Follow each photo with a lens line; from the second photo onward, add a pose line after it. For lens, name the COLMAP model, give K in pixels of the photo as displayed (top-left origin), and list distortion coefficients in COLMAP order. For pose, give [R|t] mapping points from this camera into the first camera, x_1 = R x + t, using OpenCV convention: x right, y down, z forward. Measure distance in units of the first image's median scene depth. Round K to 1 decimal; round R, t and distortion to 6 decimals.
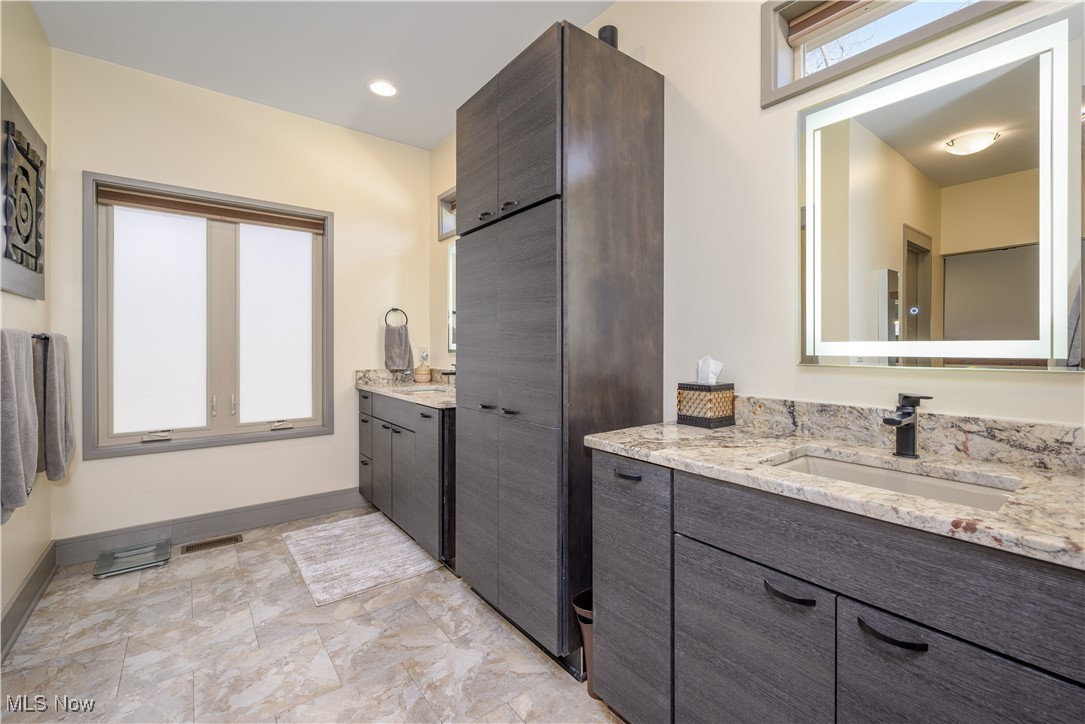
lens RADIAL K [[467.3, 0, 558.9], [0, 467.3, 346.3], [0, 0, 1]] dist [-0.005471, -0.000345]
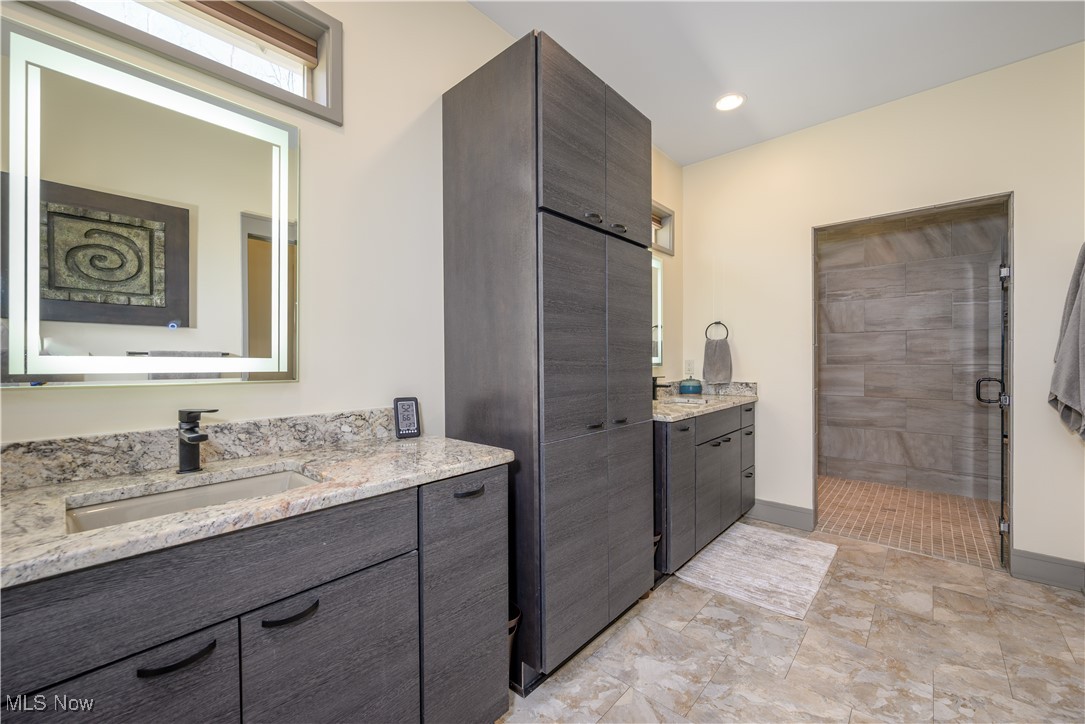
lens RADIAL K [[435.7, 0, 545.6], [0, 435.7, 362.2], [0, 0, 1]] dist [0.003805, 0.000348]
pose [[-0.180733, 0.003234, 0.983527, -1.002969], [-0.000269, 0.999994, -0.003338, 0.007484], [-0.983532, -0.000868, -0.180731, 1.276020]]
